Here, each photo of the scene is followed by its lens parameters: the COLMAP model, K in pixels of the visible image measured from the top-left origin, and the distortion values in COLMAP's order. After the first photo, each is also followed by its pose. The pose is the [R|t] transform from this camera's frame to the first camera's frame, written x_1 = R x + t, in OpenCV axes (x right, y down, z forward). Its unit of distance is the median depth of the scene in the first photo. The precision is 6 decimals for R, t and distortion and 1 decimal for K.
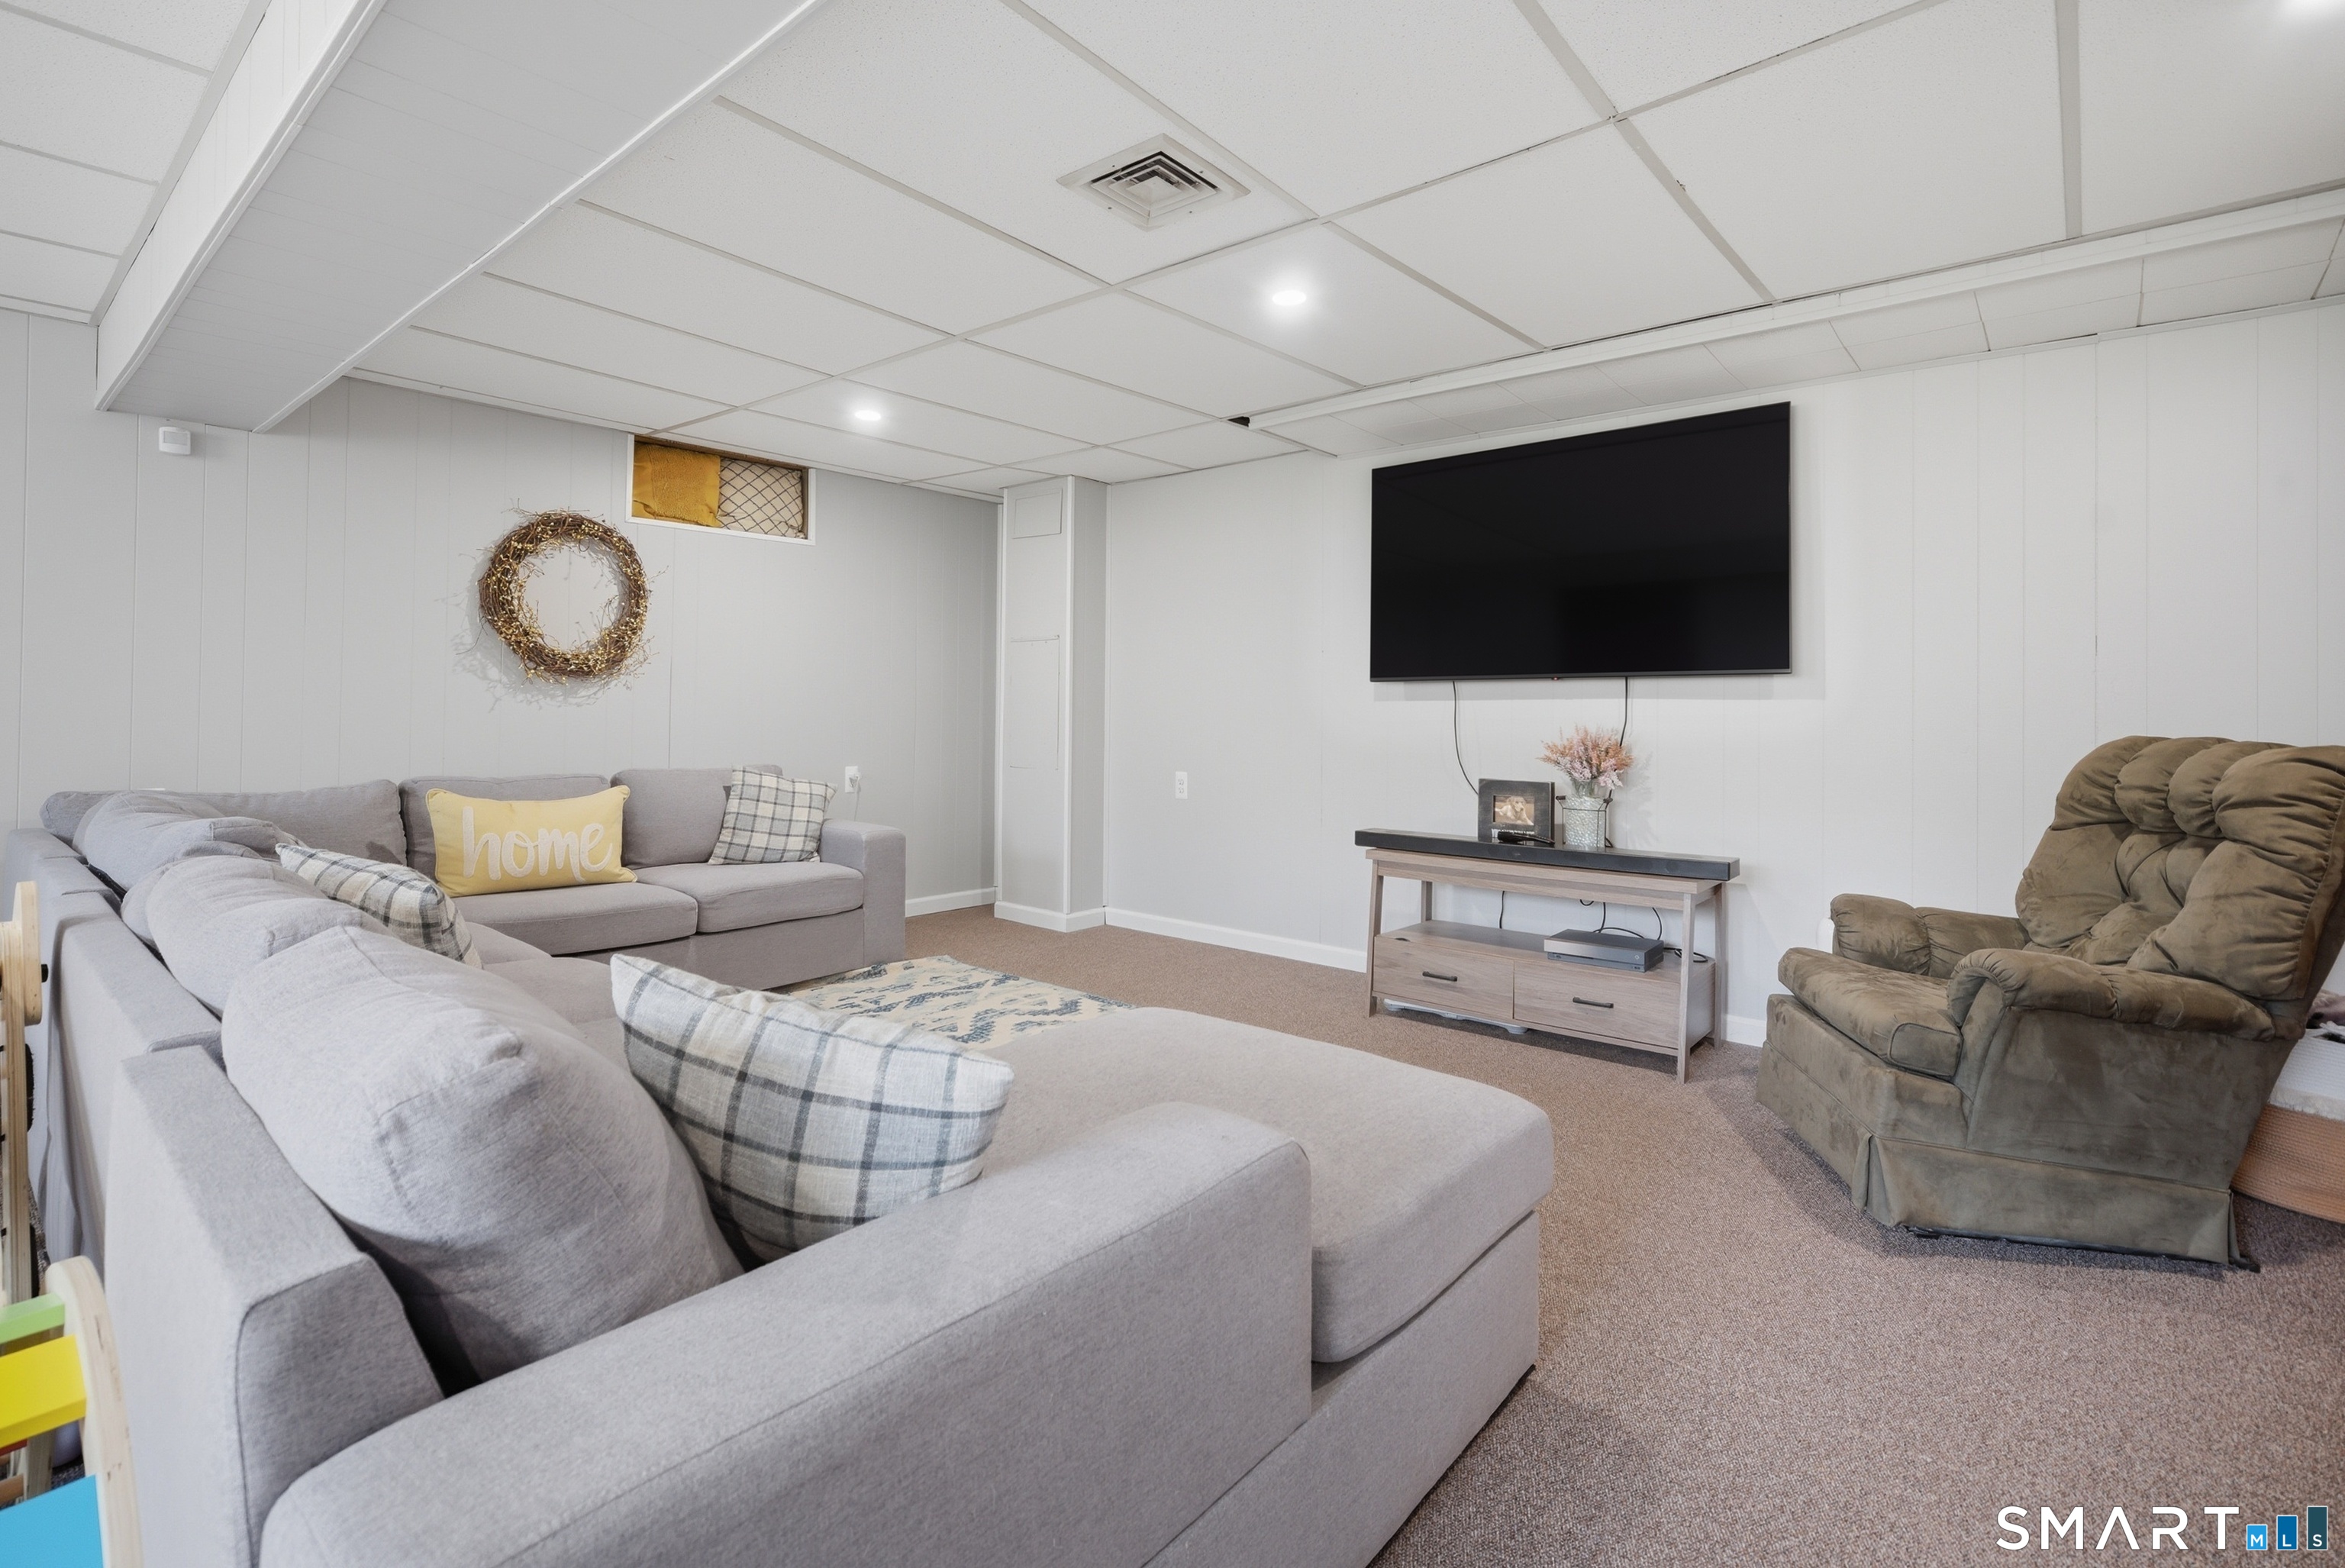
lens RADIAL K [[1073.8, 0, 1180.4], [0, 1073.8, 677.9], [0, 0, 1]] dist [-0.030669, 0.017598]
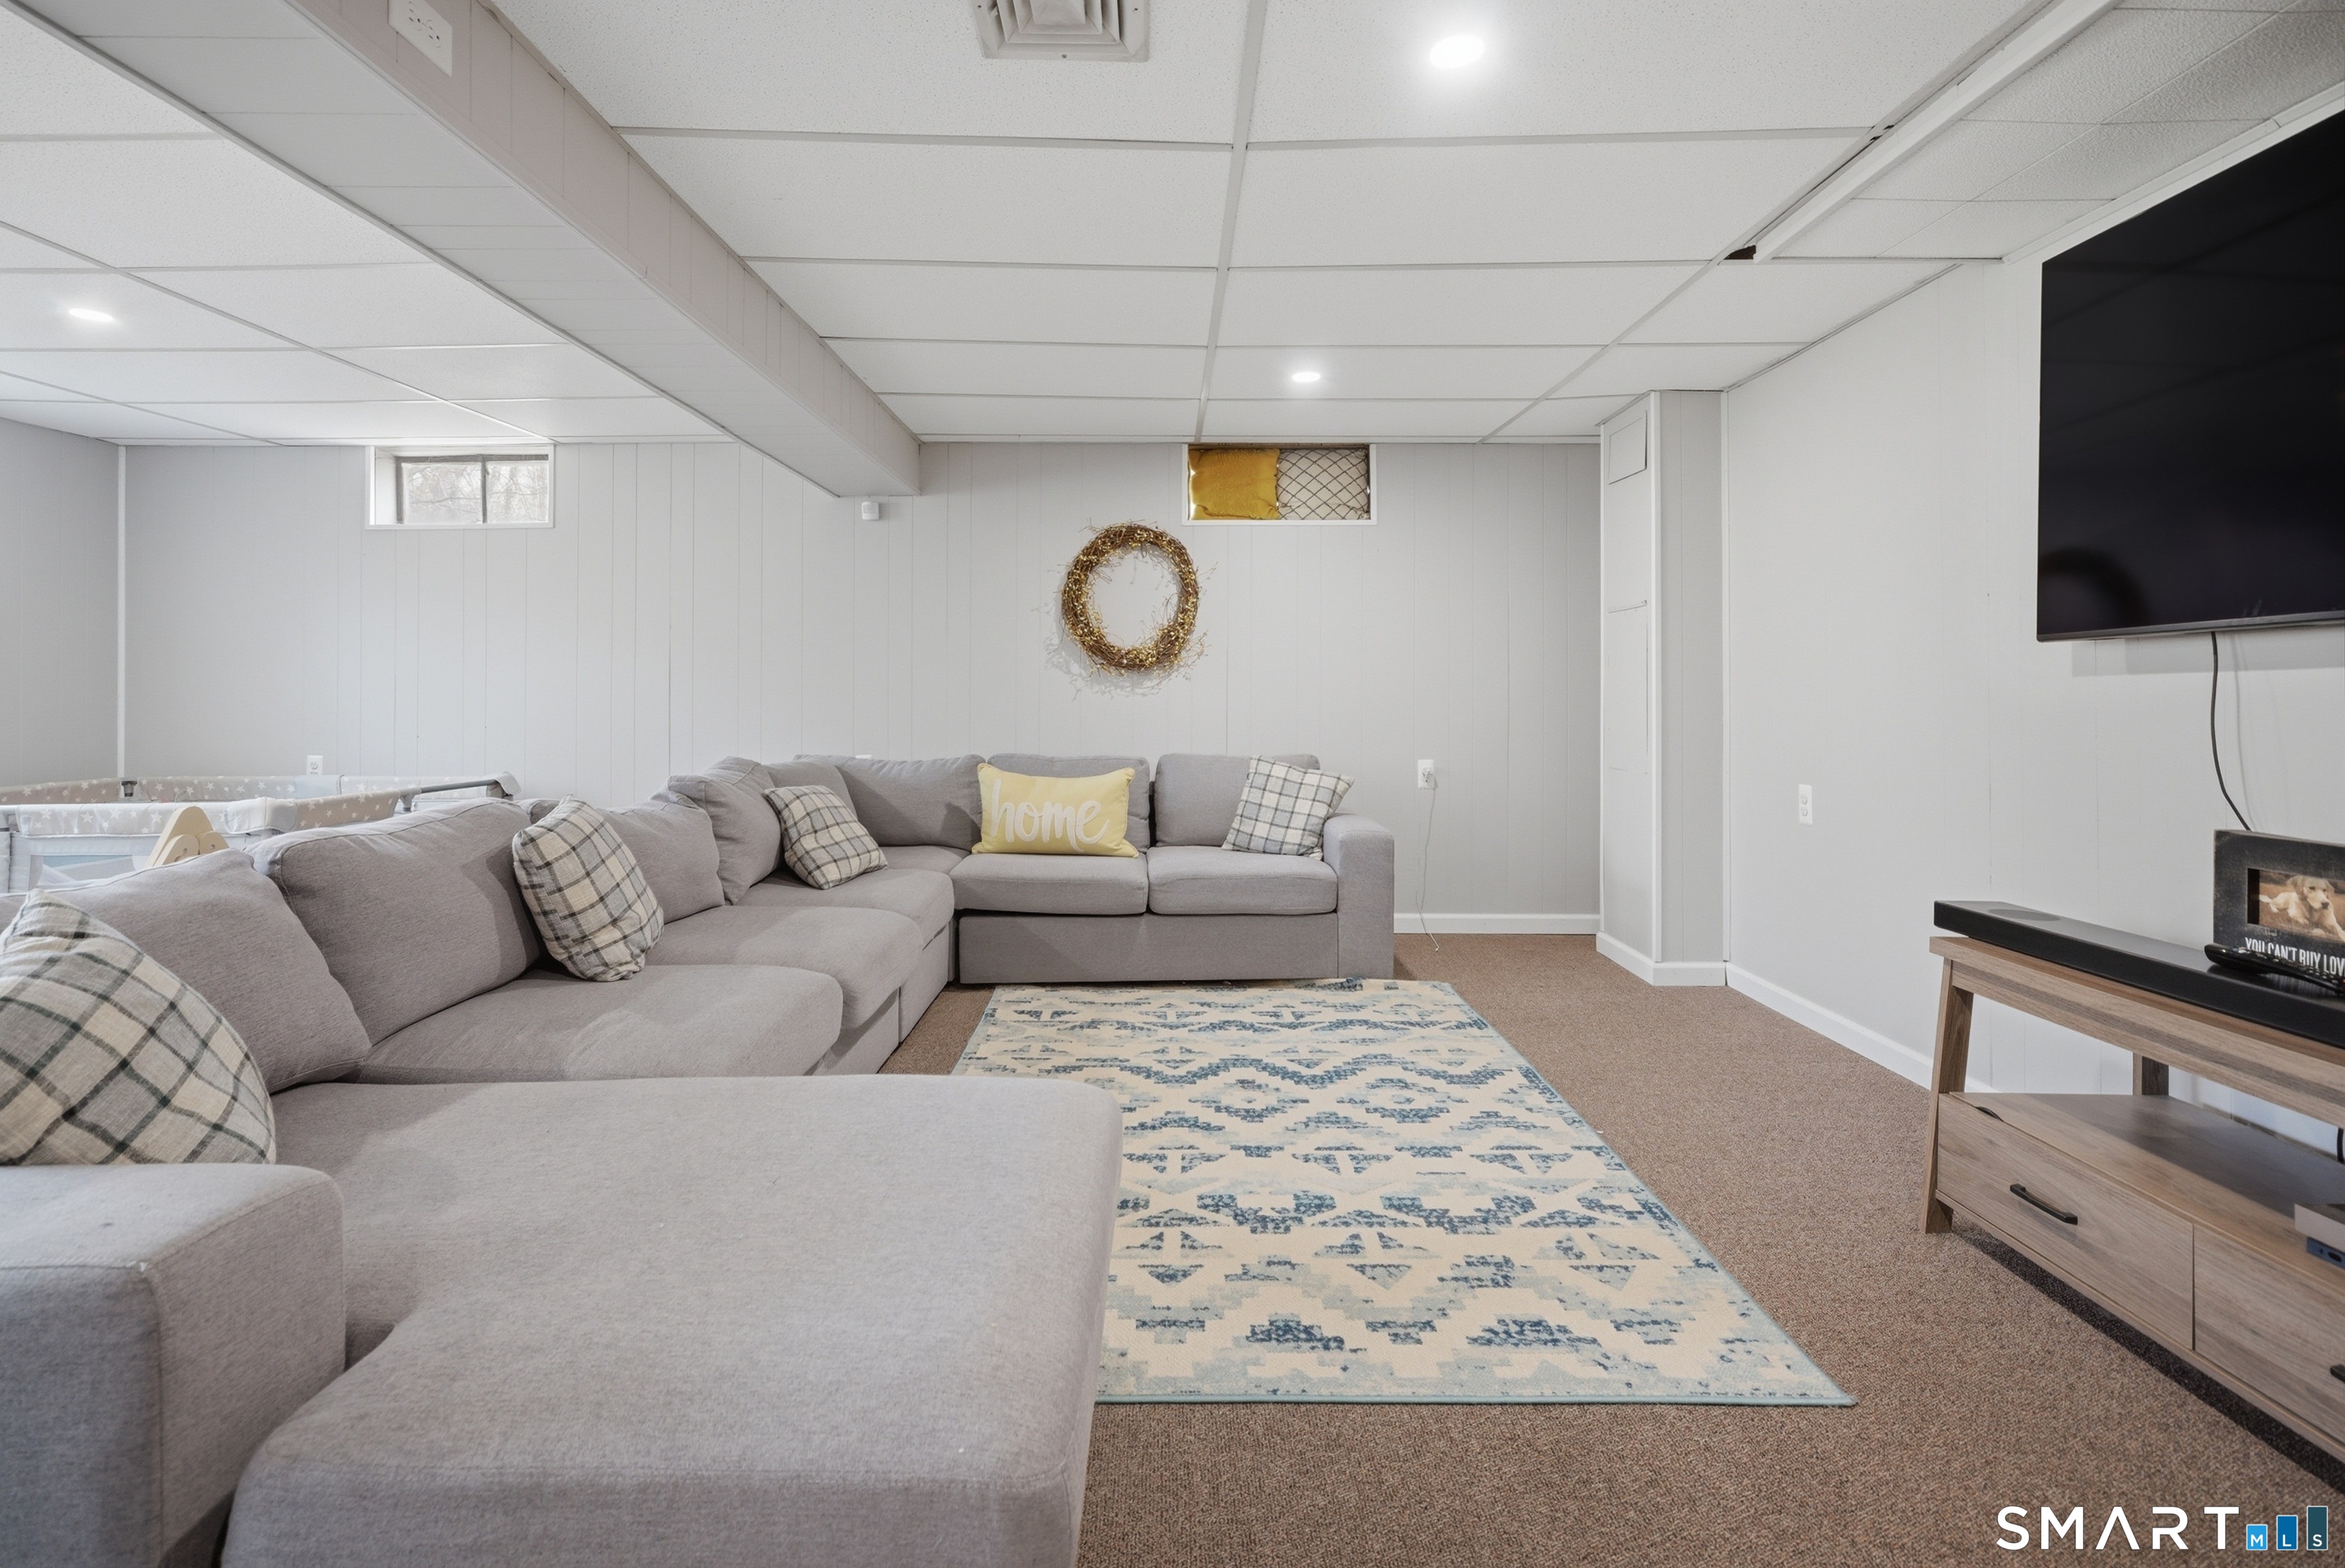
lens RADIAL K [[1073.8, 0, 1180.4], [0, 1073.8, 677.9], [0, 0, 1]] dist [-0.030669, 0.017598]
pose [[0.640784, -0.020417, -0.767450, 0.319857], [0.025906, 0.999652, -0.004964, 0.013848], [0.767284, -0.016700, 0.641090, 0.302826]]
